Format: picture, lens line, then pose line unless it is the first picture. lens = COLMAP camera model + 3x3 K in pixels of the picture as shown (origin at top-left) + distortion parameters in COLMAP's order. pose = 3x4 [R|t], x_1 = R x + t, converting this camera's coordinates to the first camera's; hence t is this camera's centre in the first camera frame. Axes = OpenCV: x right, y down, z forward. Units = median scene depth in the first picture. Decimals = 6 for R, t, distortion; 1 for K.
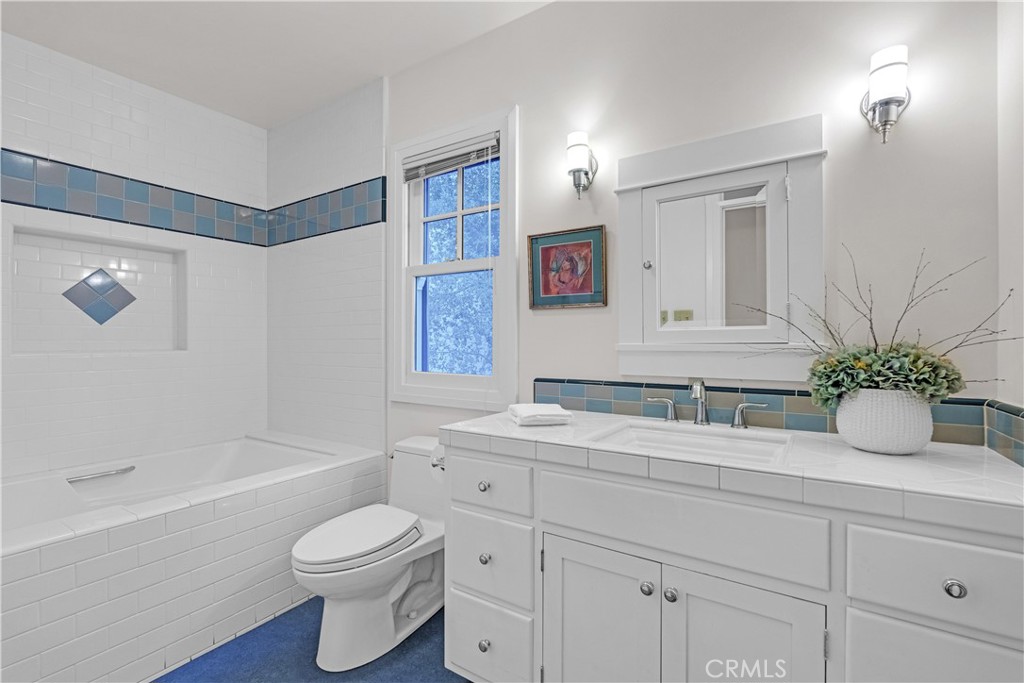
lens RADIAL K [[466.6, 0, 514.1], [0, 466.6, 344.4], [0, 0, 1]] dist [-0.000014, 0.000703]
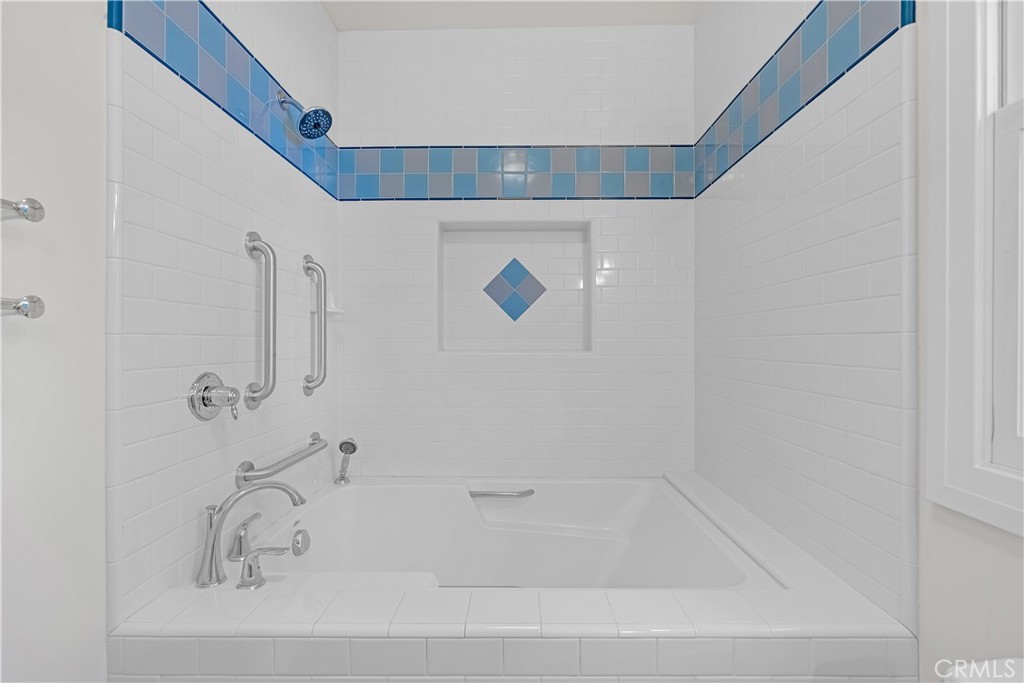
lens RADIAL K [[466.6, 0, 516.1], [0, 466.6, 340.4], [0, 0, 1]] dist [-0.000014, 0.000703]
pose [[0.546521, -0.001069, -0.837445, -0.132843], [0.007581, 0.999965, 0.003671, -0.008341], [0.837411, -0.008355, 0.546509, 0.514174]]
